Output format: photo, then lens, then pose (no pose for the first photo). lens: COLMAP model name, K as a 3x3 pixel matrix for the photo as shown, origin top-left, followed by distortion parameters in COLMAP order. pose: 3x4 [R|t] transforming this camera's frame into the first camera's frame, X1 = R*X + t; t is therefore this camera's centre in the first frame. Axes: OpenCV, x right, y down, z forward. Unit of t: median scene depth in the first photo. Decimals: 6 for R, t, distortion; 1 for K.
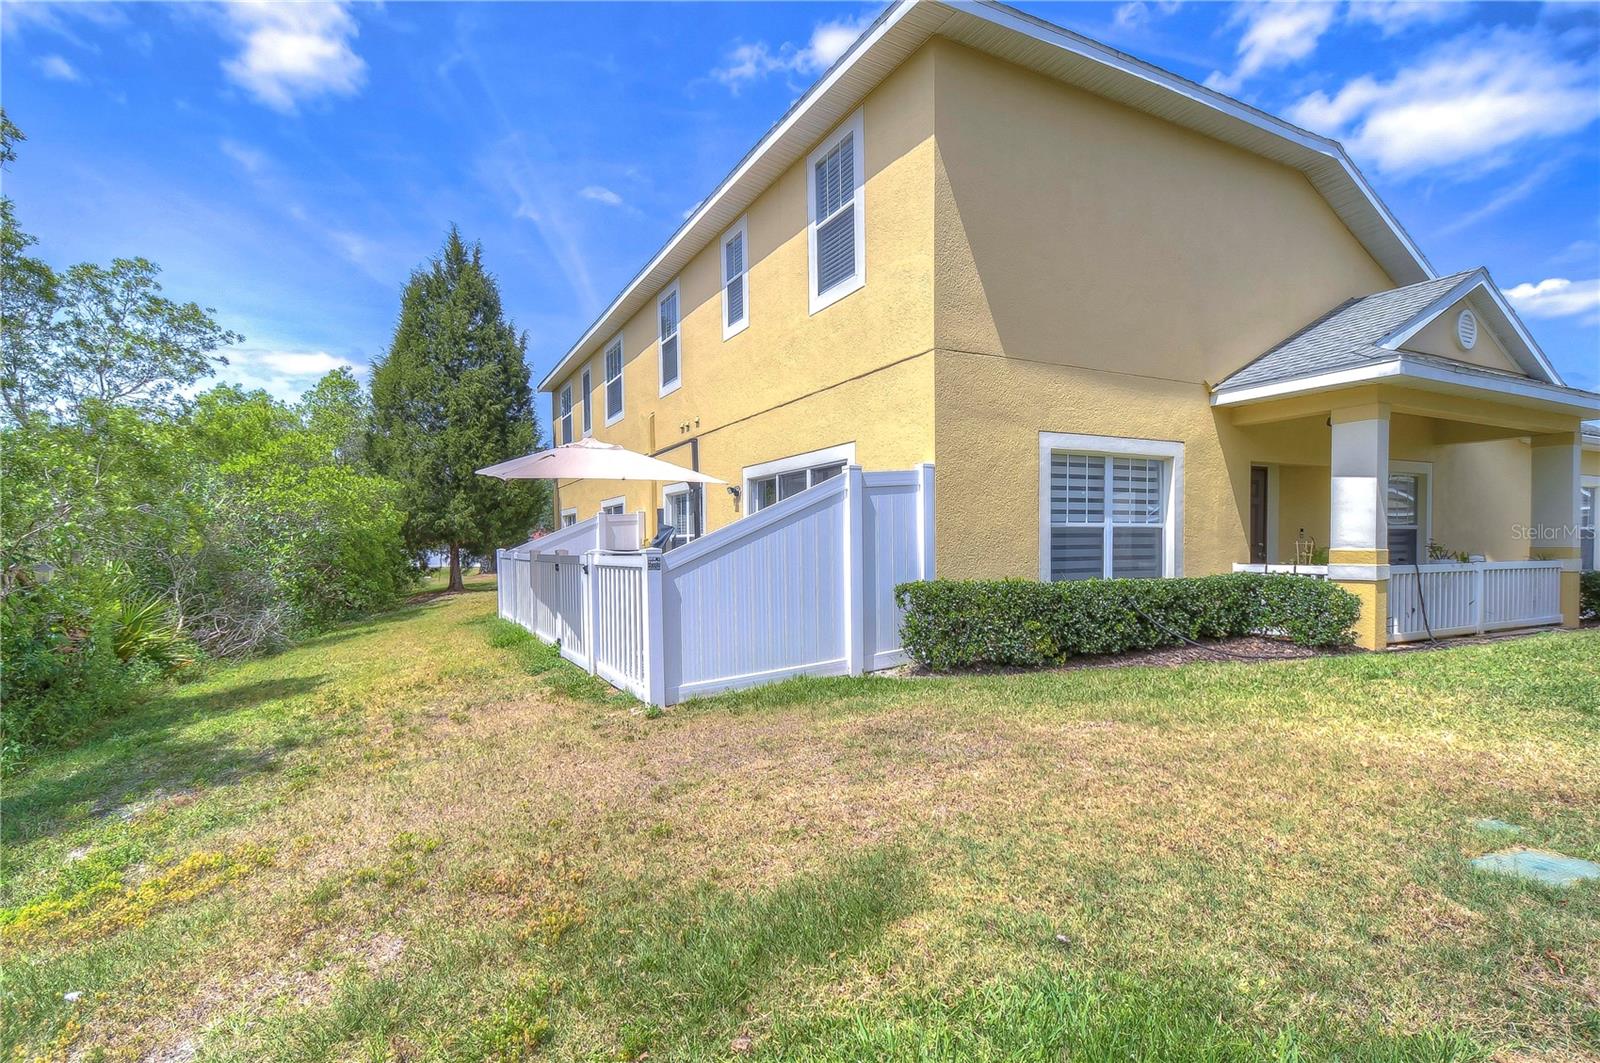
lens RADIAL K [[732.2, 0, 799.6], [0, 732.2, 561.3], [0, 0, 1]] dist [0.002724, 0.000399]
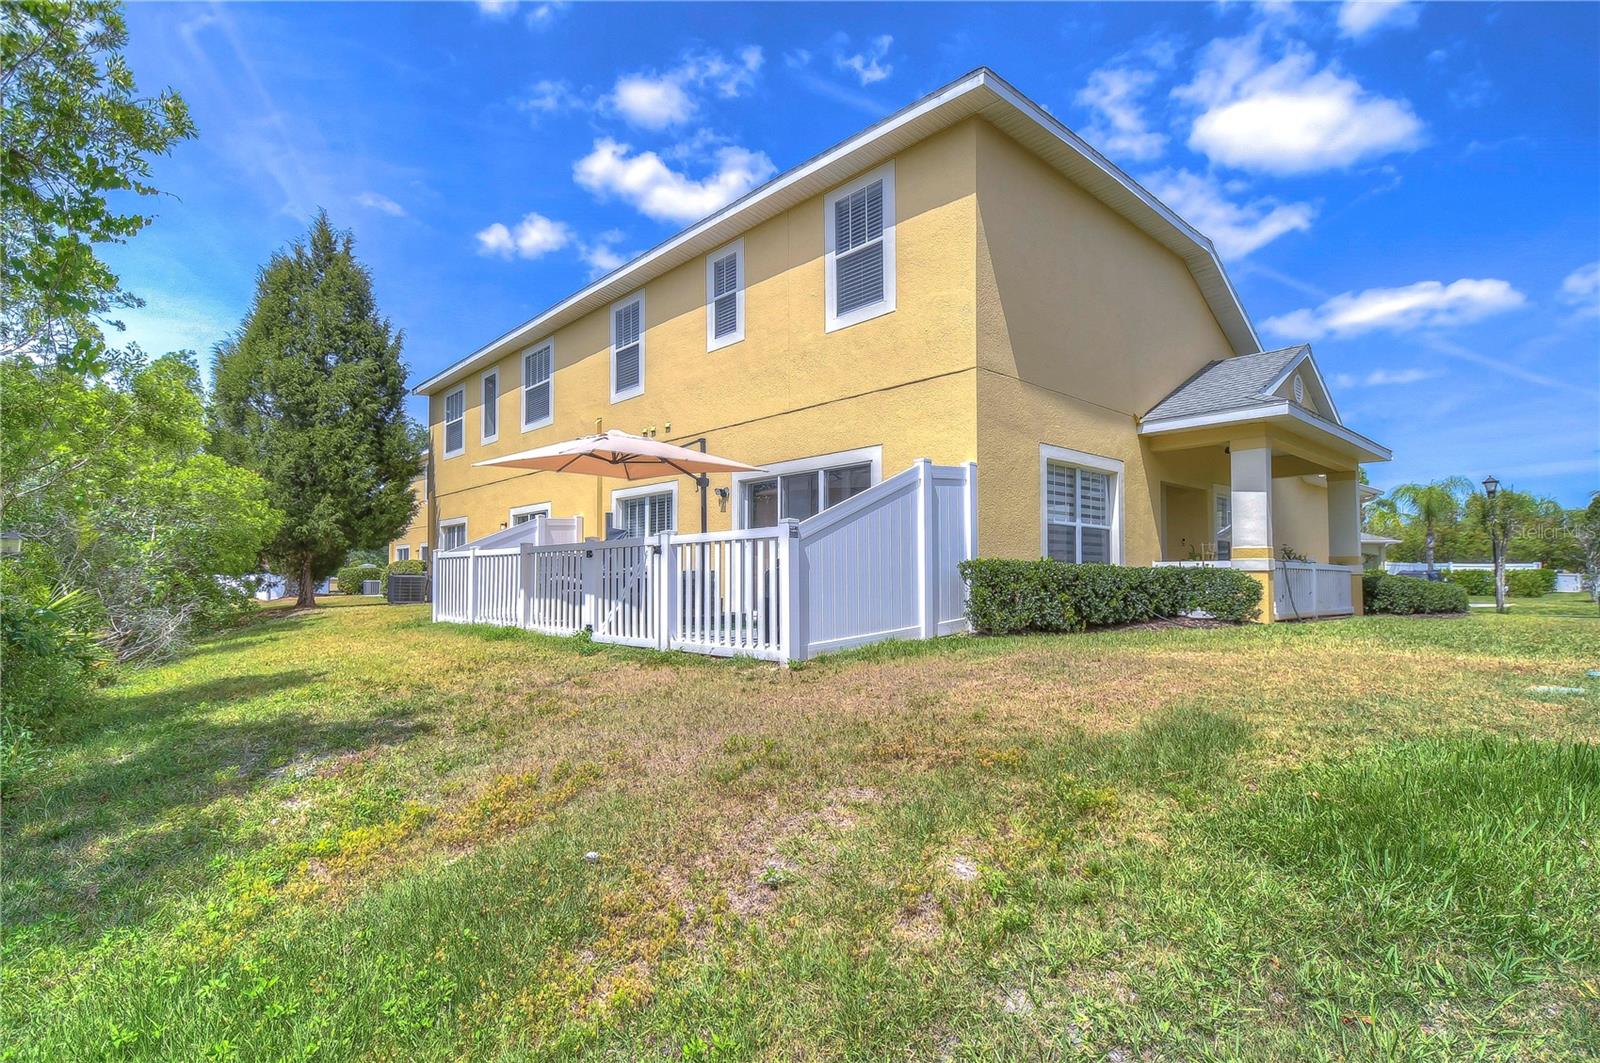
lens RADIAL K [[733.0, 0, 798.0], [0, 733.0, 549.7], [0, 0, 1]] dist [0.000730, -0.000288]
pose [[0.969385, 0.019351, 0.244783, -0.307832], [-0.004518, 0.998127, -0.061016, 0.064673], [-0.245505, 0.058042, 0.967656, -0.052503]]
